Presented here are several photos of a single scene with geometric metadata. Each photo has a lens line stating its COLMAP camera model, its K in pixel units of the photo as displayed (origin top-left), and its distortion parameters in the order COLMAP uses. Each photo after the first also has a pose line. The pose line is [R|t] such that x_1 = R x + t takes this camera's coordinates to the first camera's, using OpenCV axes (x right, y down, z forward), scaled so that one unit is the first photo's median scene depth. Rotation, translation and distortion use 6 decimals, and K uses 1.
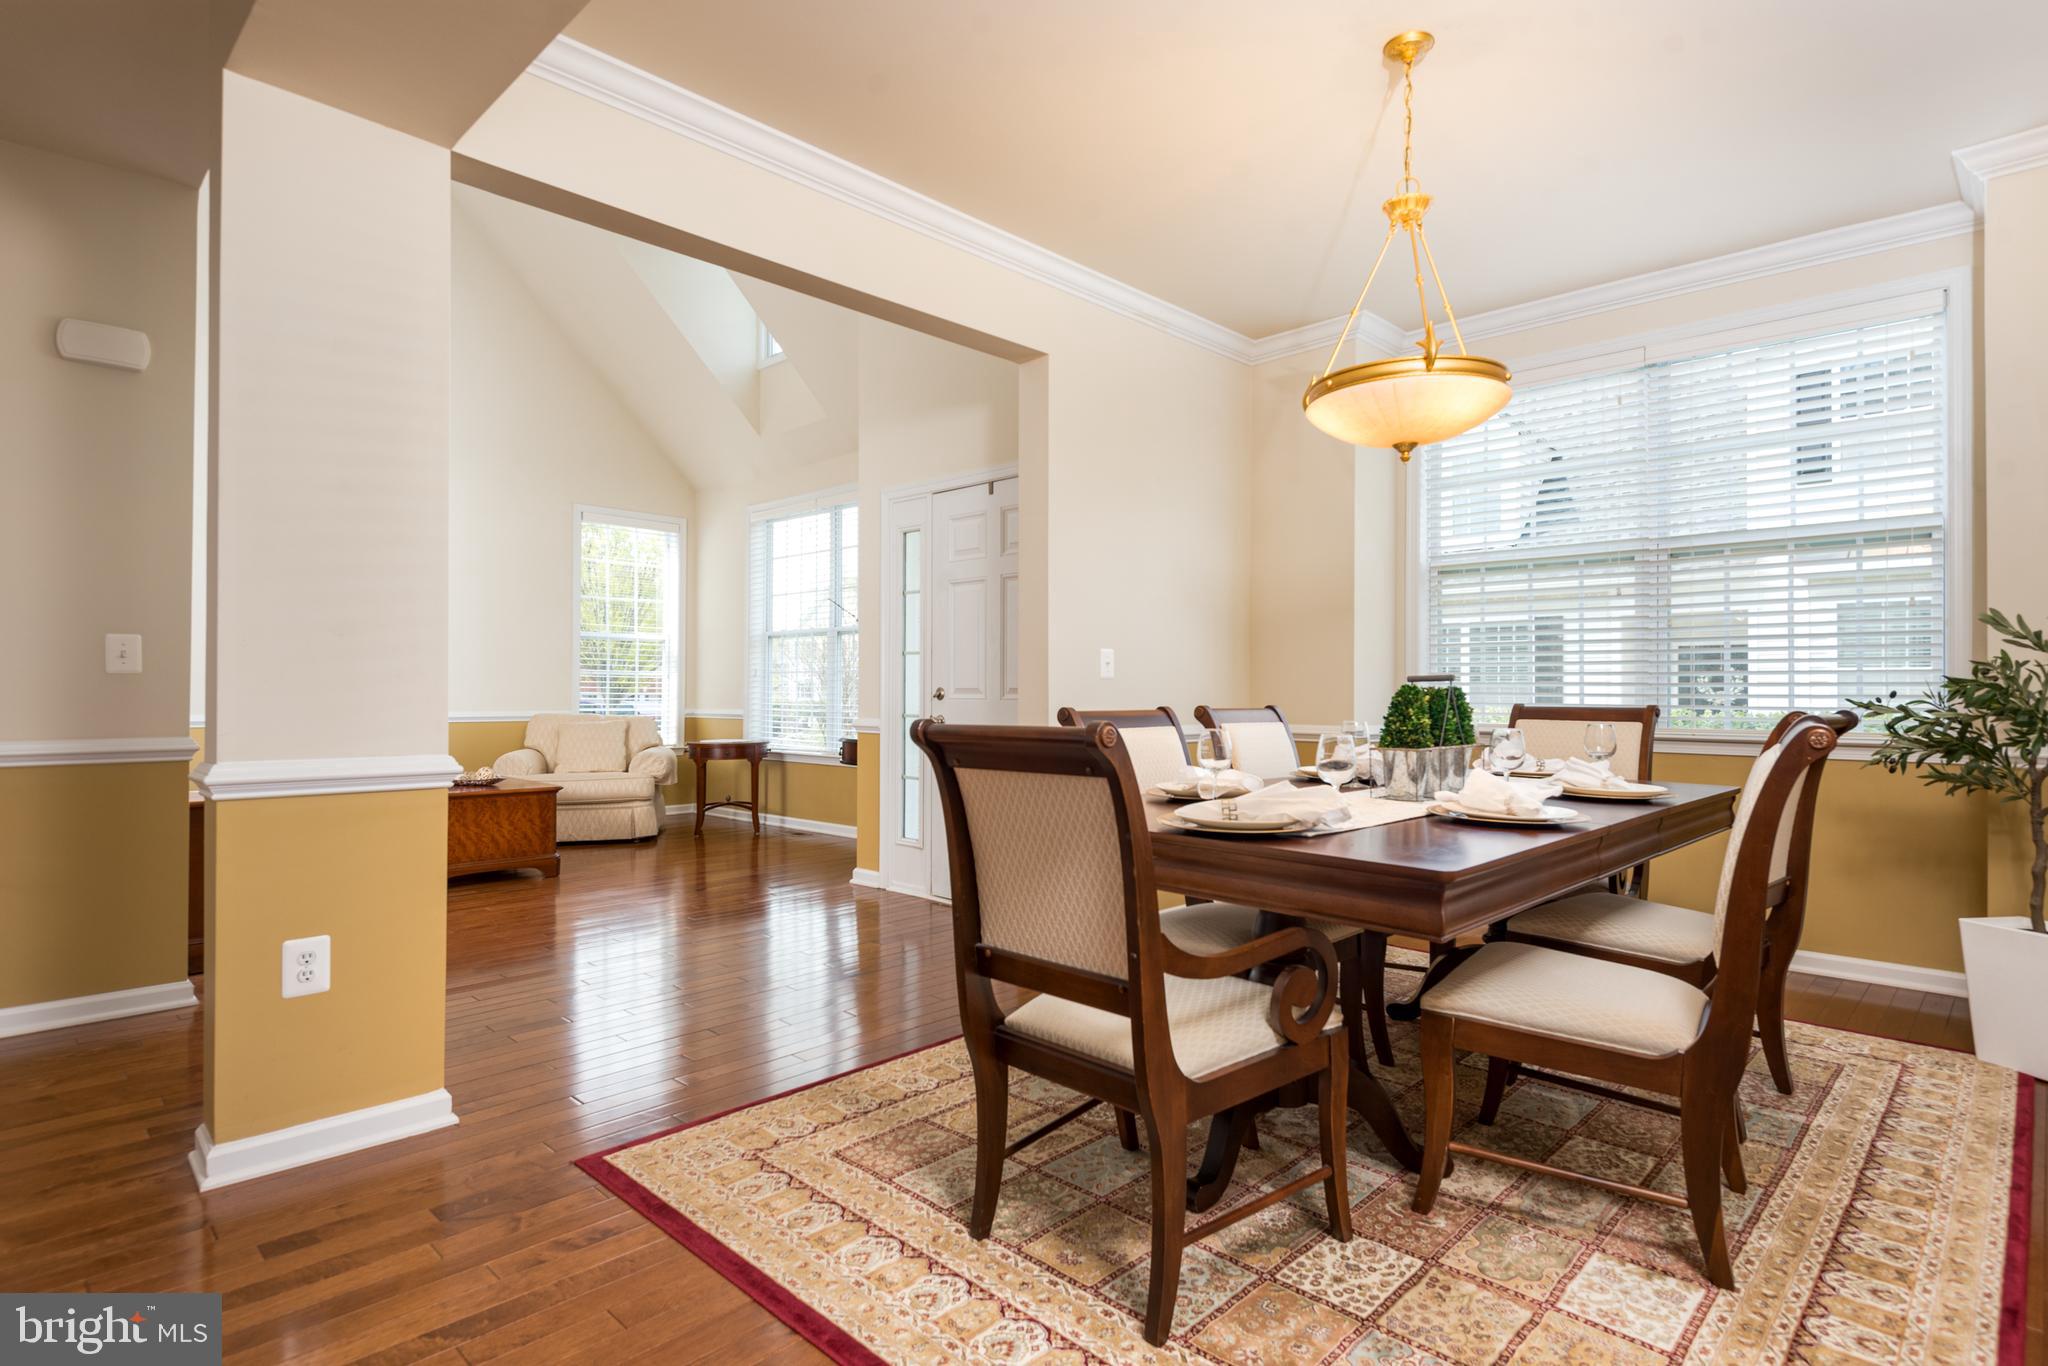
lens RADIAL K [[1025.4, 0, 1036.4], [0, 1025.4, 678.5], [0, 0, 1]] dist [0.017097, -0.011895]
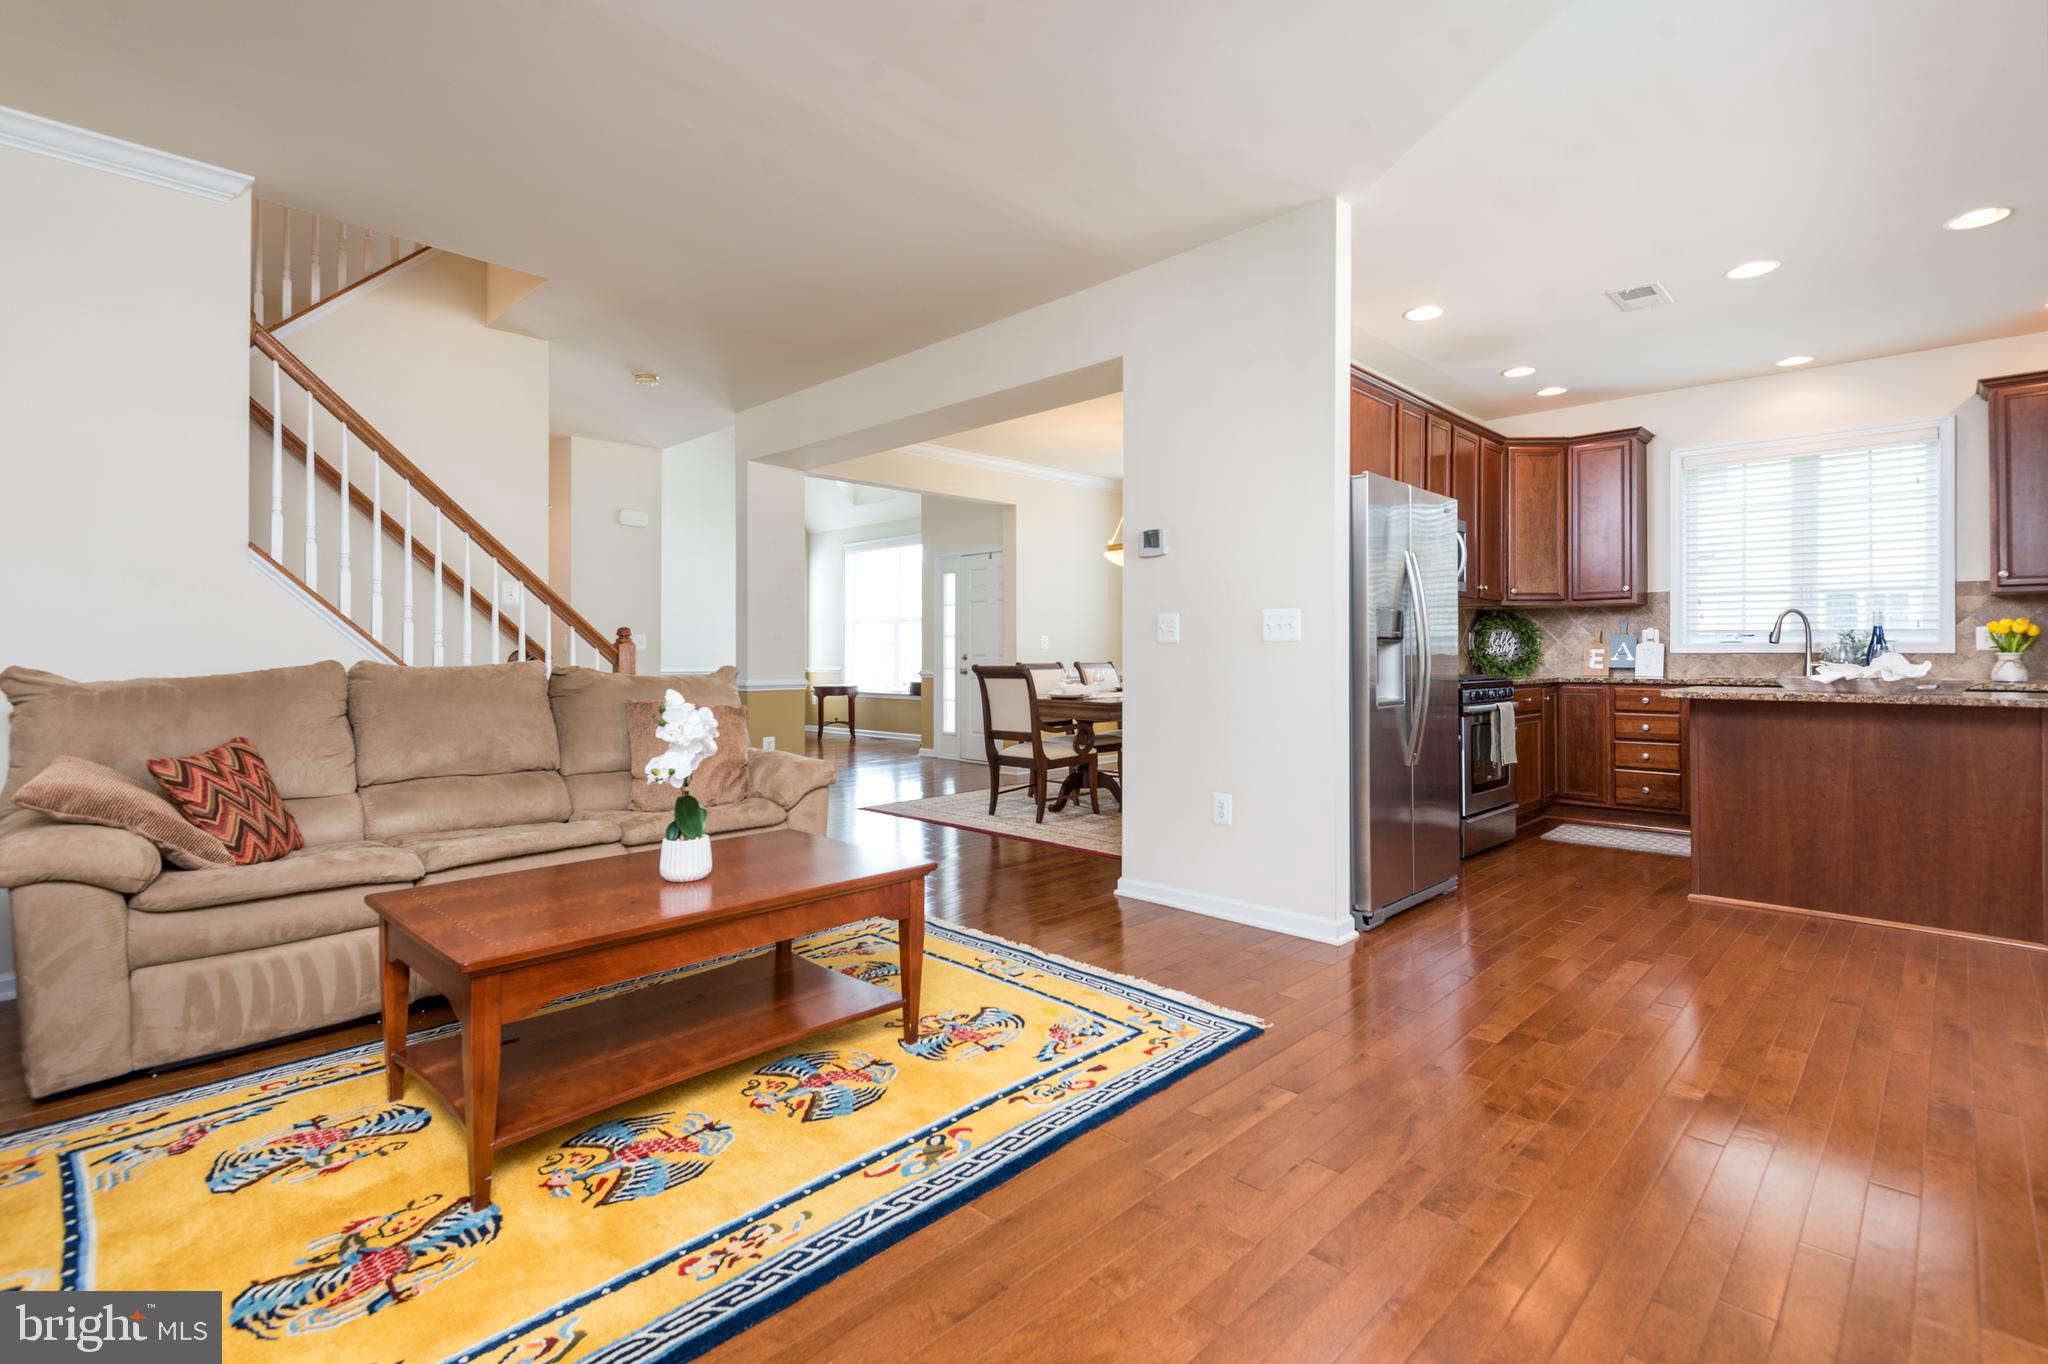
lens RADIAL K [[956.2, 0, 1022.1], [0, 956.2, 646.2], [0, 0, 1]] dist [0.025361, -0.010796]
pose [[0.999965, -0.001265, -0.008309, 0.020729], [0.001283, 0.999997, 0.002175, -0.007315], [0.008306, -0.002186, 0.999963, -0.609267]]
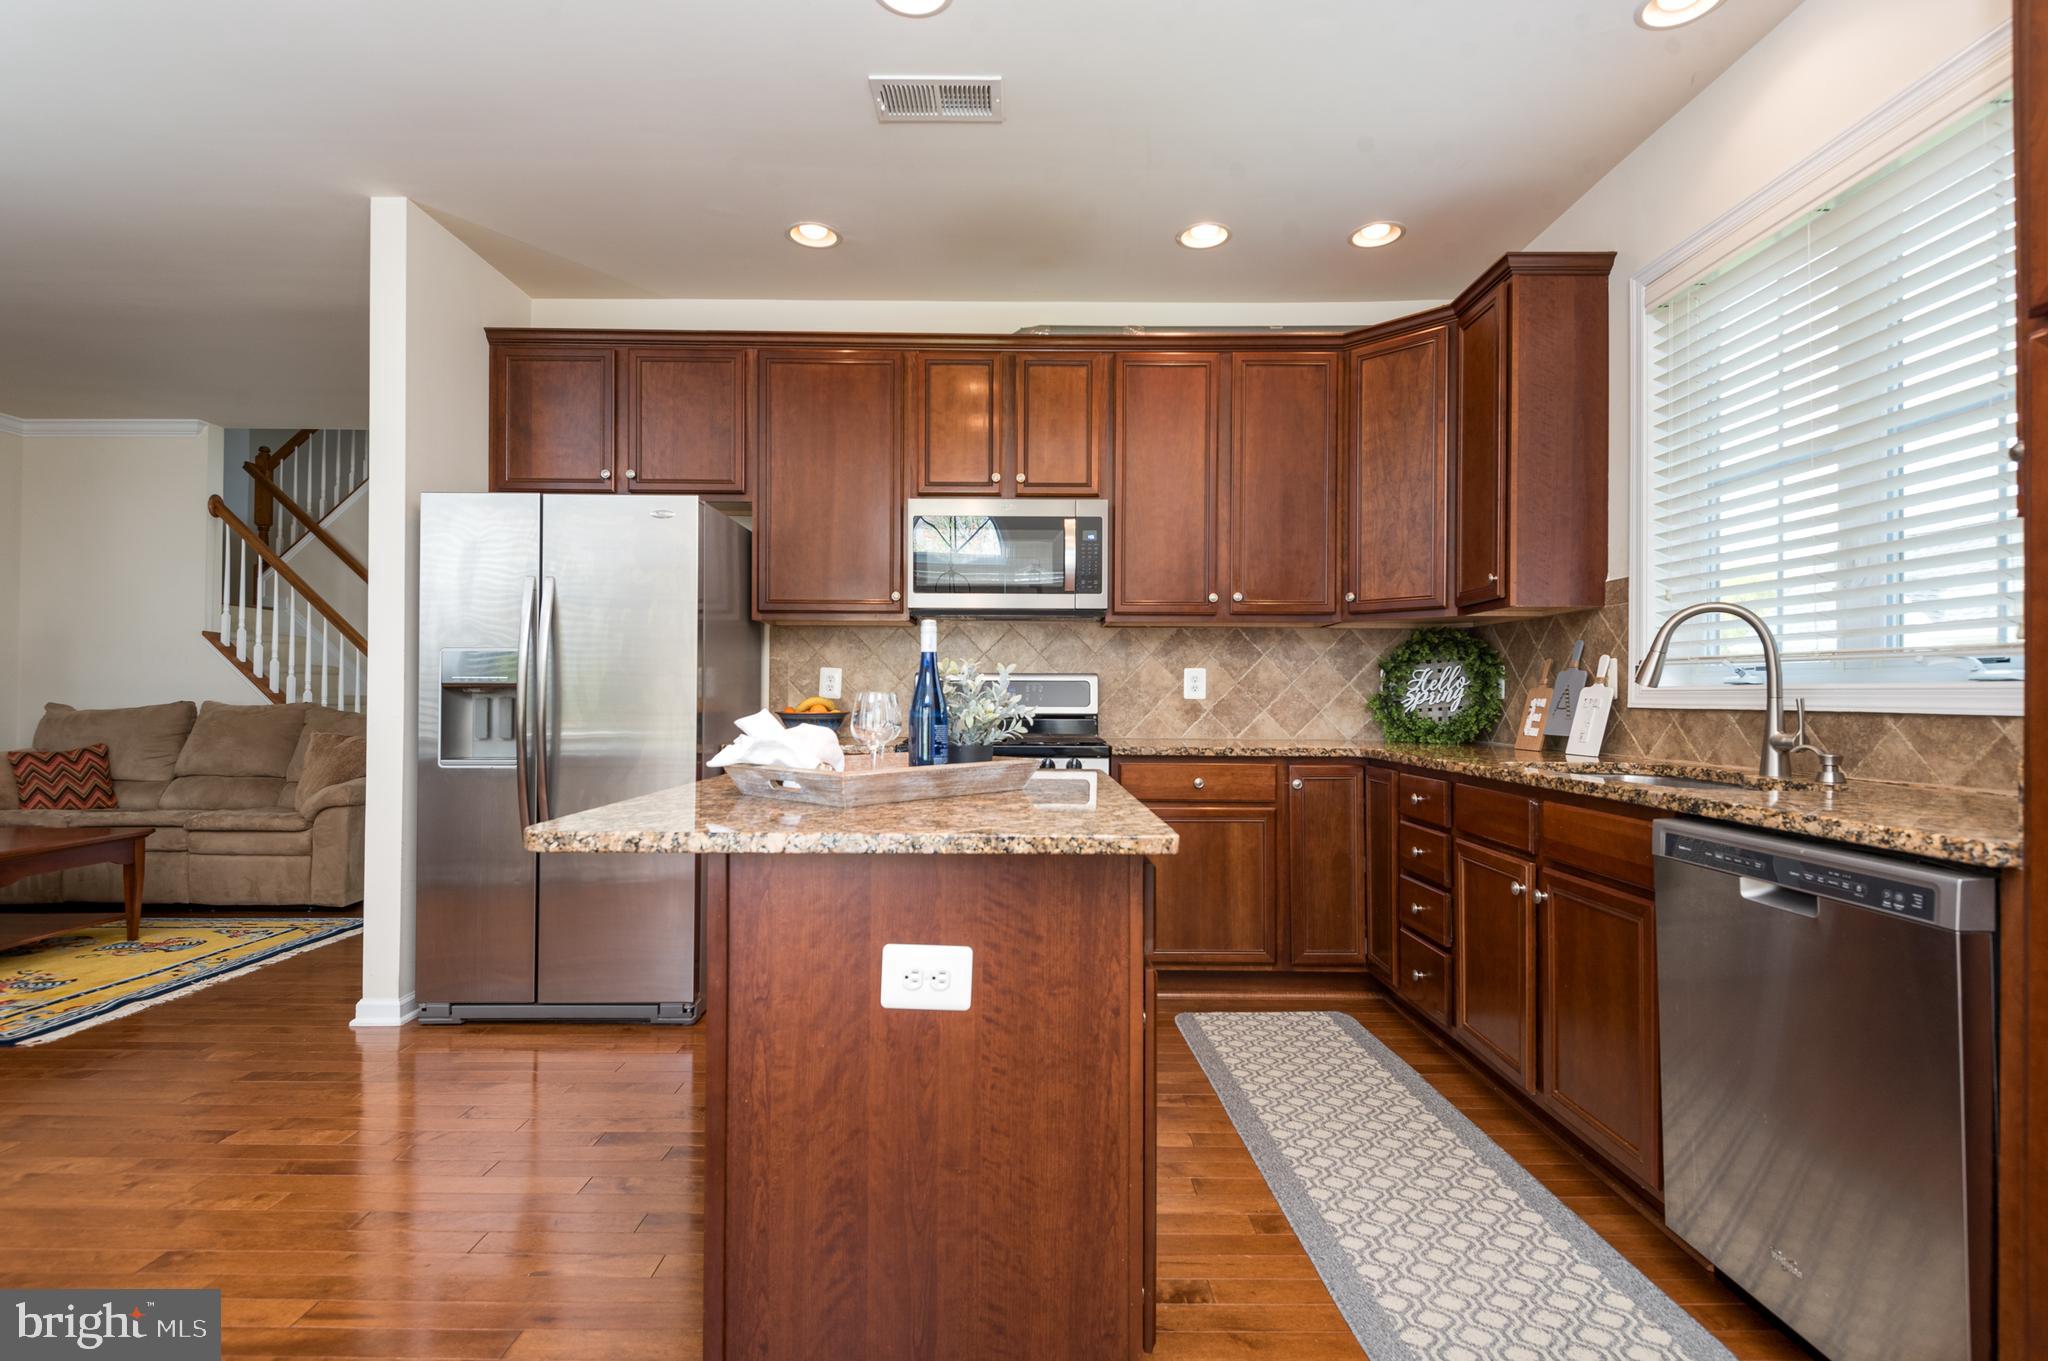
lens RADIAL K [[975.6, 0, 1018.7], [0, 975.6, 690.4], [0, 0, 1]] dist [0.011638, -0.008201]
pose [[0.695899, -0.001399, -0.718138, 0.744148], [0.003187, 0.999994, 0.001141, -0.006920], [0.718133, -0.003083, 0.695899, -0.194228]]
